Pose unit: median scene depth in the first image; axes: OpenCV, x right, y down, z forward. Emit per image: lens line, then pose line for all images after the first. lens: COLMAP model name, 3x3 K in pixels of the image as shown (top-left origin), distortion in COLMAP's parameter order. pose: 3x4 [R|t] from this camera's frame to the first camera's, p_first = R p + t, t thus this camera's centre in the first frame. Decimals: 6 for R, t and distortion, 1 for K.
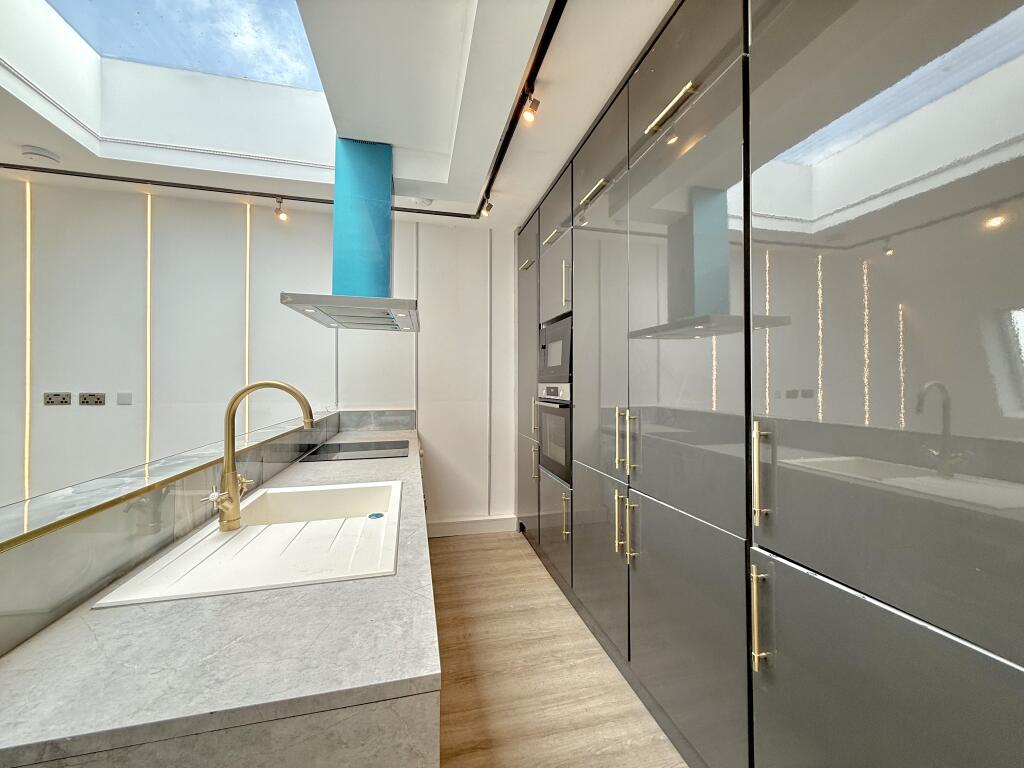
lens RADIAL K [[409.7, 0, 513.6], [0, 409.7, 380.7], [0, 0, 1]] dist [0.000175, 0.000053]
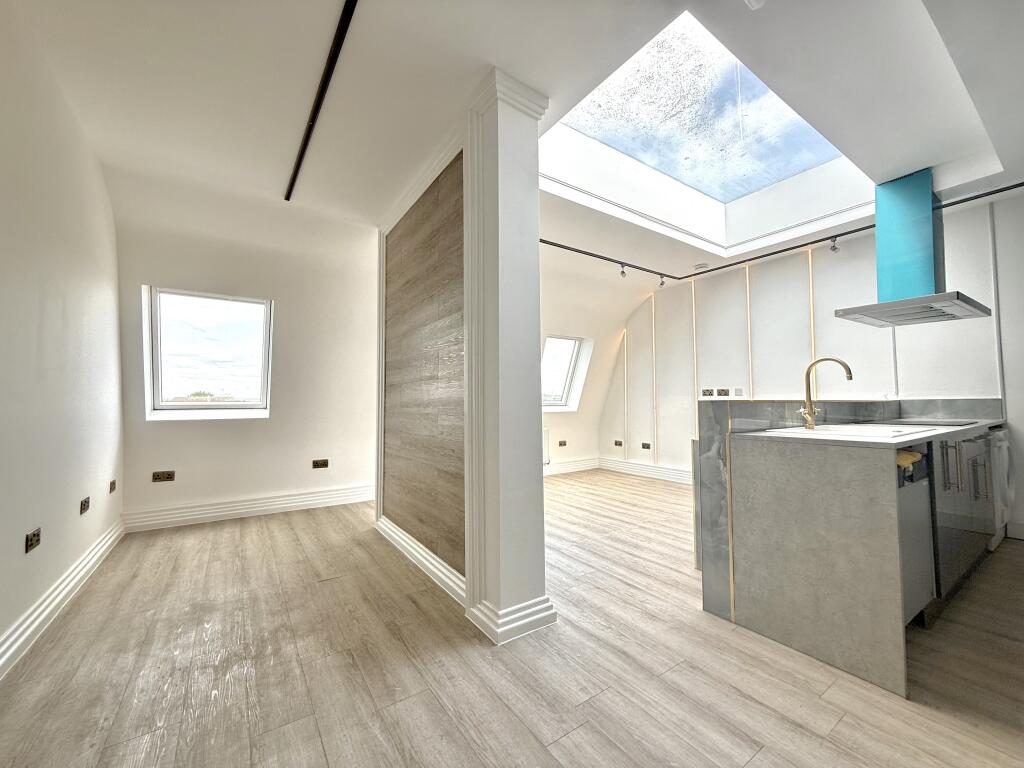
lens RADIAL K [[409.7, 0, 513.6], [0, 409.7, 380.7], [0, 0, 1]] dist [0.000175, 0.000053]
pose [[0.352760, -0.055311, -0.934078, 0.291374], [0.011655, 0.998434, -0.054720, 0.081375], [0.935641, 0.008416, 0.352852, -0.454820]]
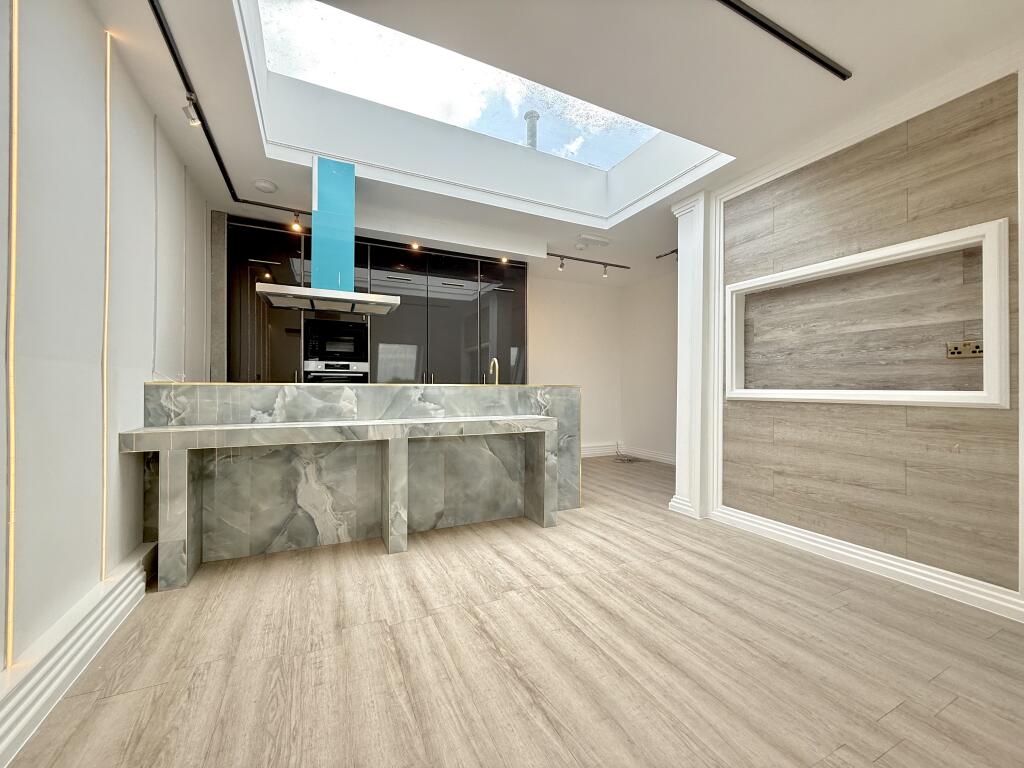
lens RADIAL K [[405.9, 0, 520.7], [0, 405.9, 385.3], [0, 0, 1]] dist [0.000824, -0.000108]
pose [[-0.223520, -0.001671, 0.974698, -1.483481], [-0.011287, 0.999936, -0.000874, 0.084604], [-0.974634, -0.011197, -0.223524, 0.596935]]
